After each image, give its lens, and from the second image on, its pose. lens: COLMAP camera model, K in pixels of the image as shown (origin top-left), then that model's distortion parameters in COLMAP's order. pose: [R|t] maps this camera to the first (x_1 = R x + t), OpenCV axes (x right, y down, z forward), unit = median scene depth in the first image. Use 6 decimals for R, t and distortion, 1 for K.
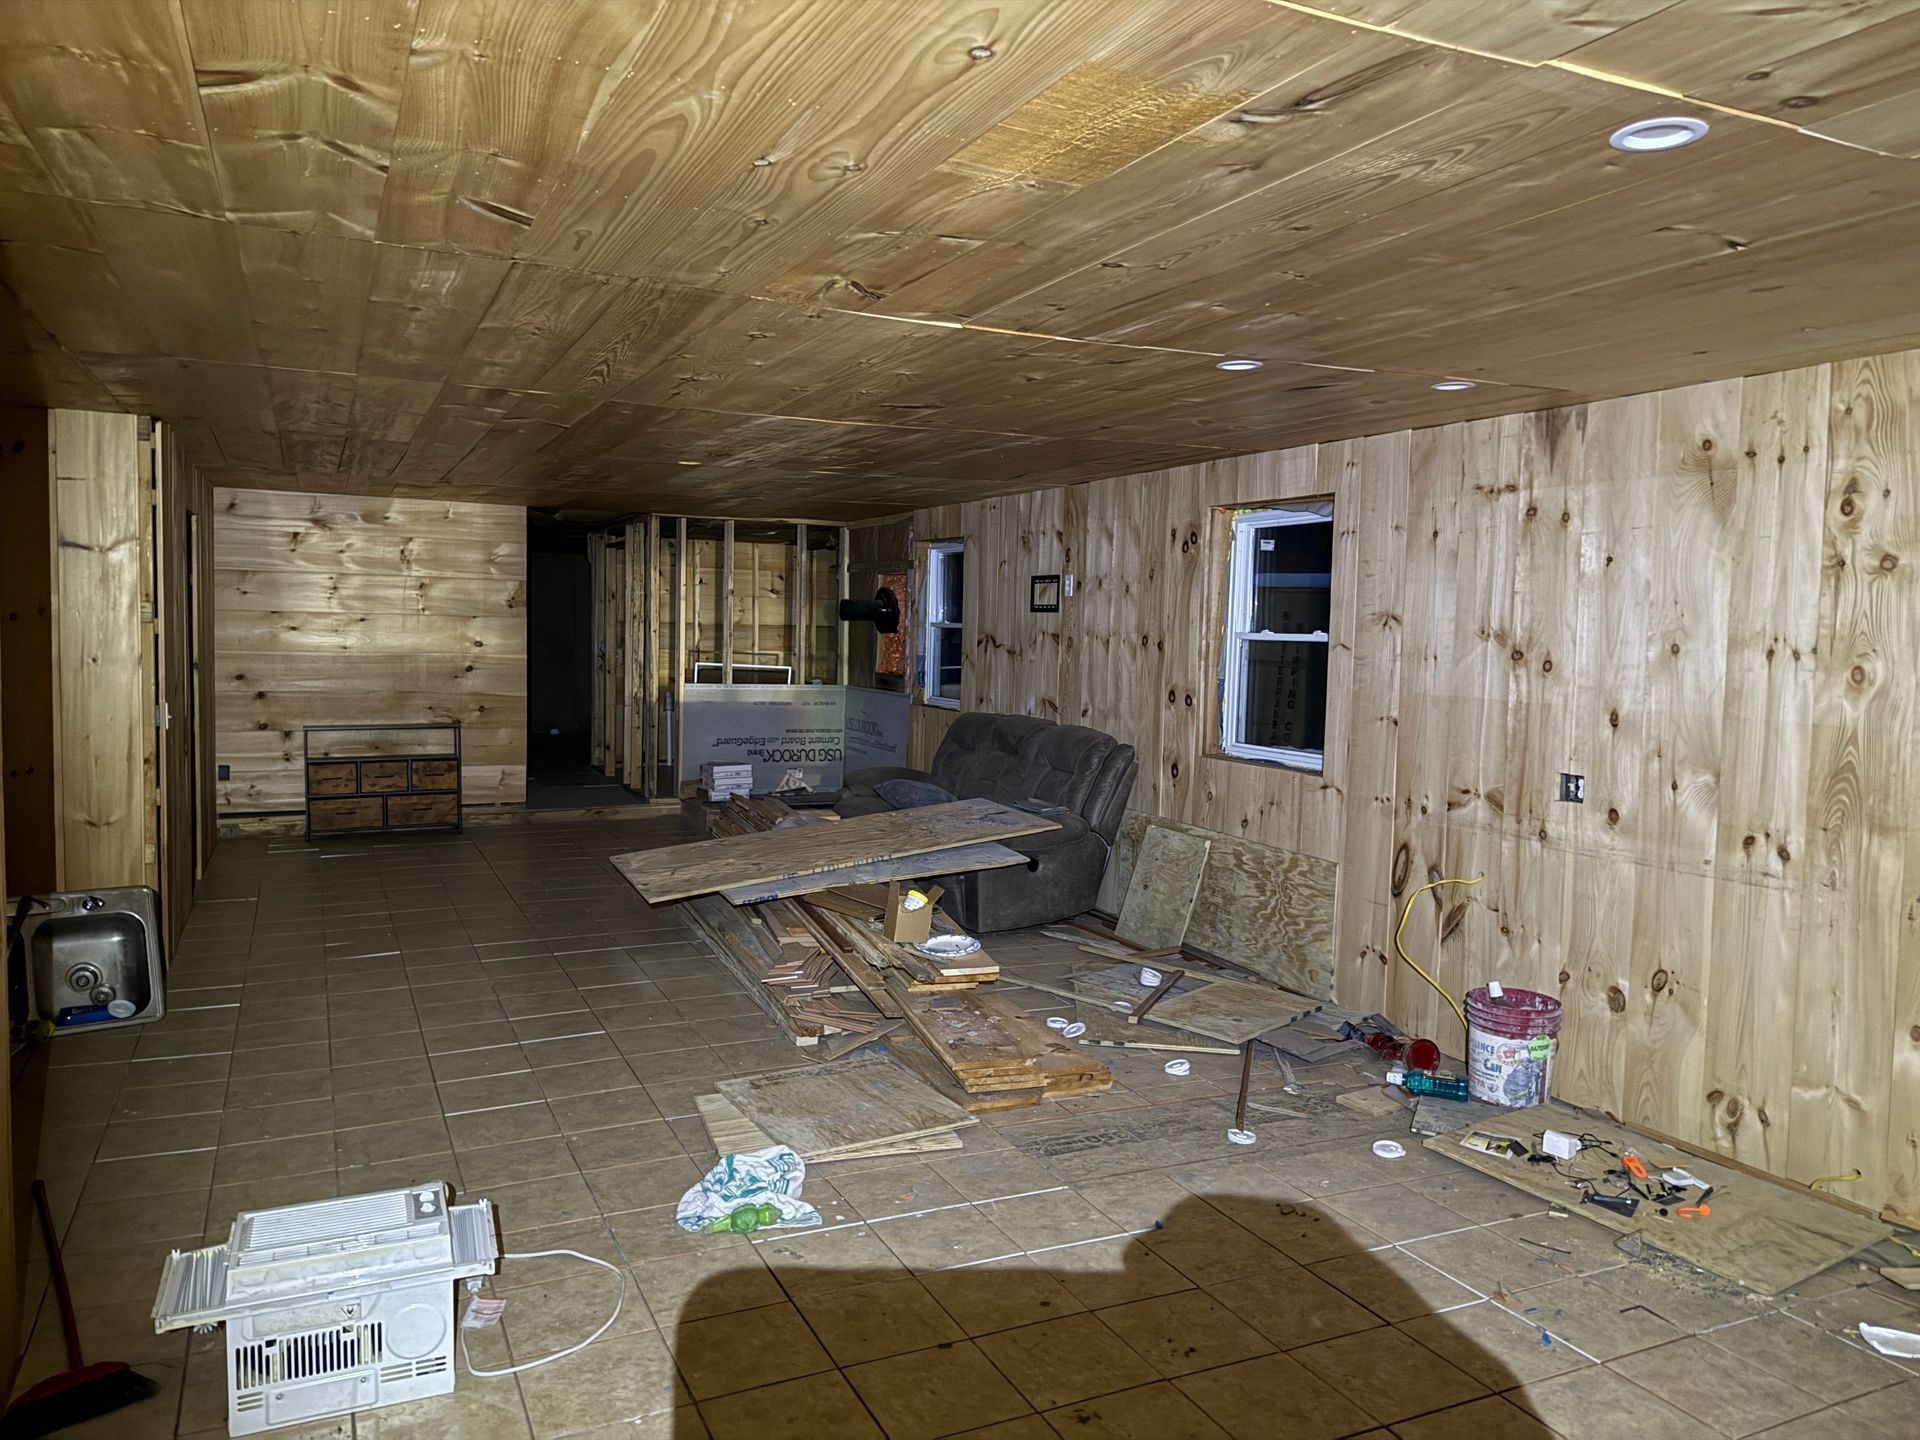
lens RADIAL K [[1380.2, 0, 960.0], [0, 1380.2, 720.0], [0, 0, 1]] dist [0.000037, -0.001801]
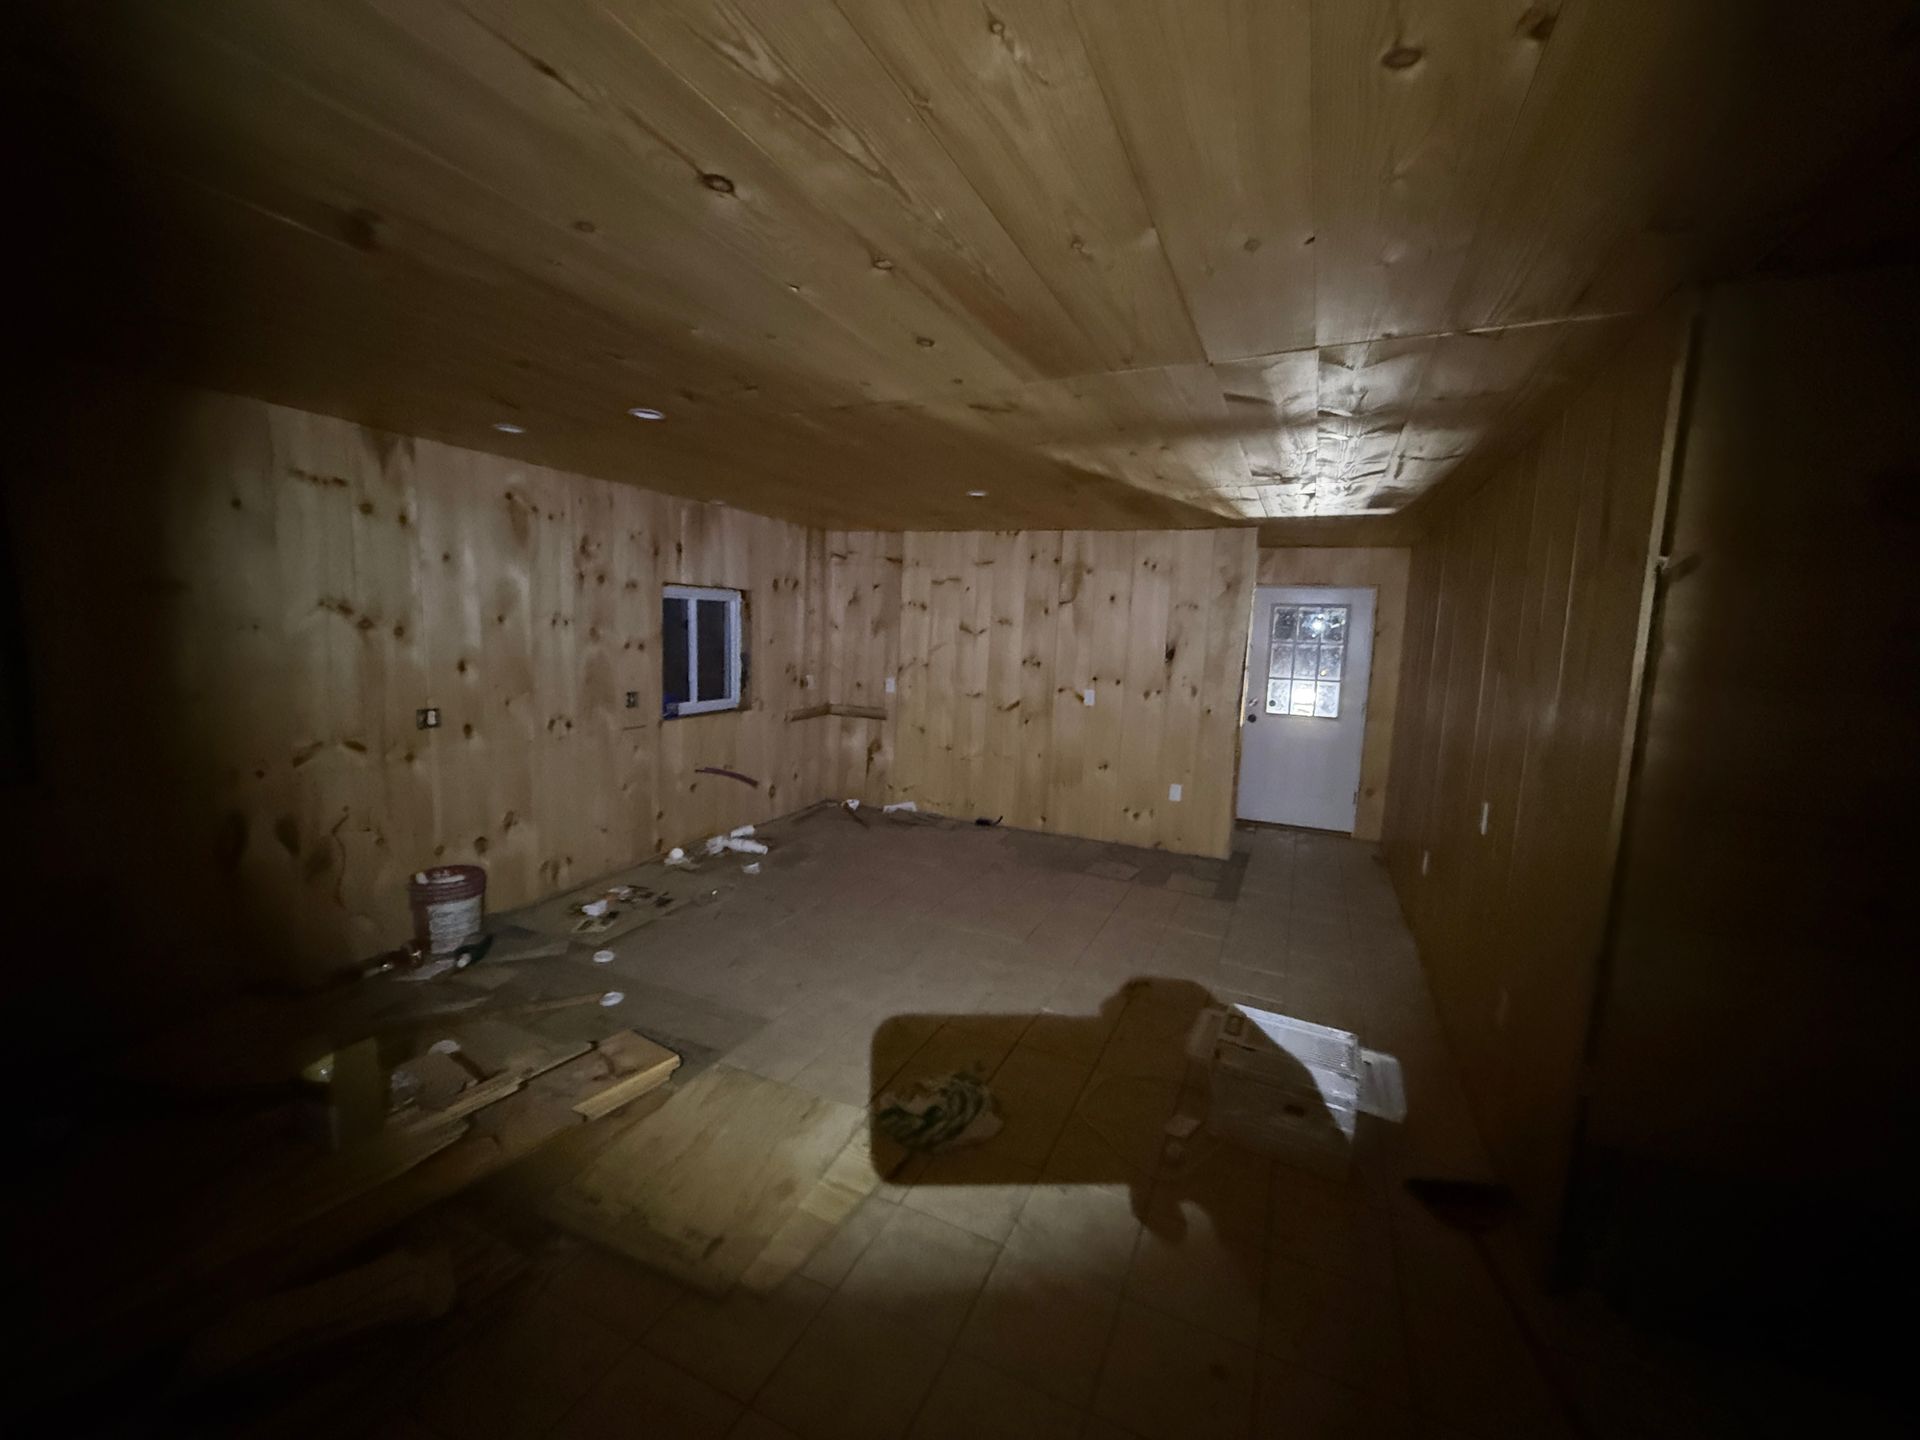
lens RADIAL K [[759.9, 0, 956.3], [0, 759.9, 722.6], [0, 0, 1]] dist [0.001184, 0.000066]
pose [[-0.624319, -0.135186, 0.769383, -0.555474], [0.005789, 0.984084, 0.177608, -0.091689], [-0.781148, 0.115338, -0.613600, 1.199669]]
